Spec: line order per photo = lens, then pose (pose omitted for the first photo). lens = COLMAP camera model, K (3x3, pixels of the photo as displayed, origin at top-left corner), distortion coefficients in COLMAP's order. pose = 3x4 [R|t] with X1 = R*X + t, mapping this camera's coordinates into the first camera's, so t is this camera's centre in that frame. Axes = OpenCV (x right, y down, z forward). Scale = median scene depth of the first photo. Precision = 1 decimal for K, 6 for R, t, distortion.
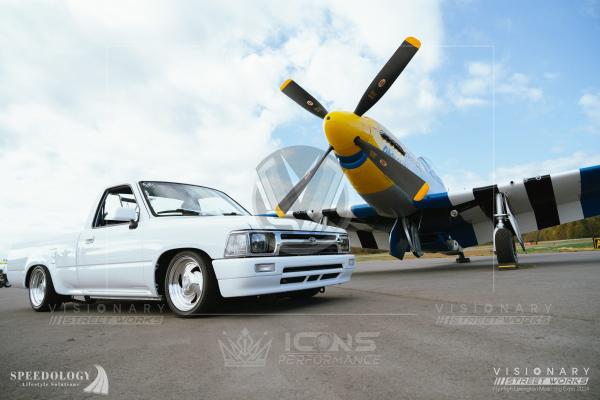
lens RADIAL K [[418.4, 0, 300.0], [0, 418.4, 200.0], [0, 0, 1]] dist [-0.011089, -0.003768]
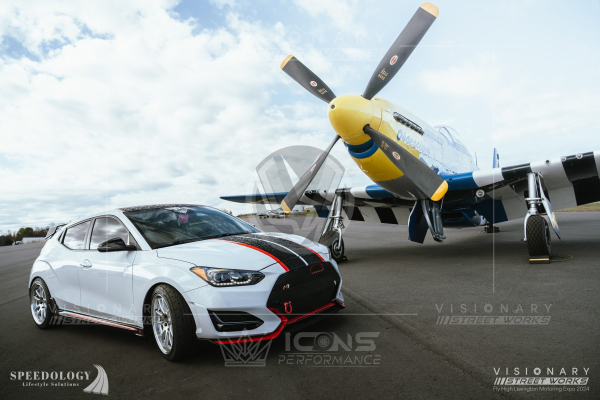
lens RADIAL K [[425.3, 0, 293.4], [0, 425.3, 199.7], [0, 0, 1]] dist [-0.003842, -0.005394]
pose [[0.996486, -0.039242, -0.073992, 0.037412], [0.048311, 0.990973, 0.125052, -0.100649], [0.068417, -0.128187, 0.989387, 0.067068]]
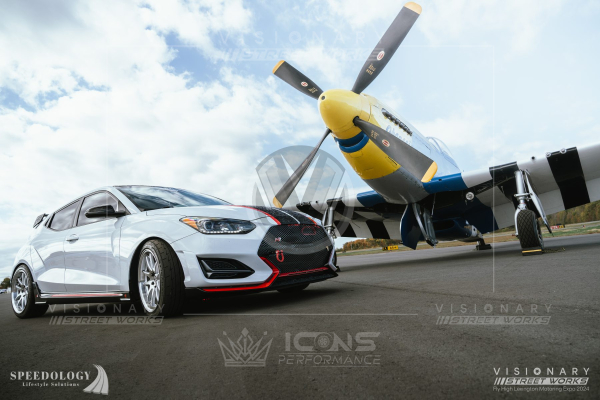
lens RADIAL K [[425.3, 0, 293.4], [0, 425.3, 199.7], [0, 0, 1]] dist [-0.003842, -0.005394]
pose [[0.997527, -0.050572, -0.048805, 0.032350], [0.051154, 0.998633, 0.010736, 0.011378], [0.048196, -0.013206, 0.998751, 0.058882]]
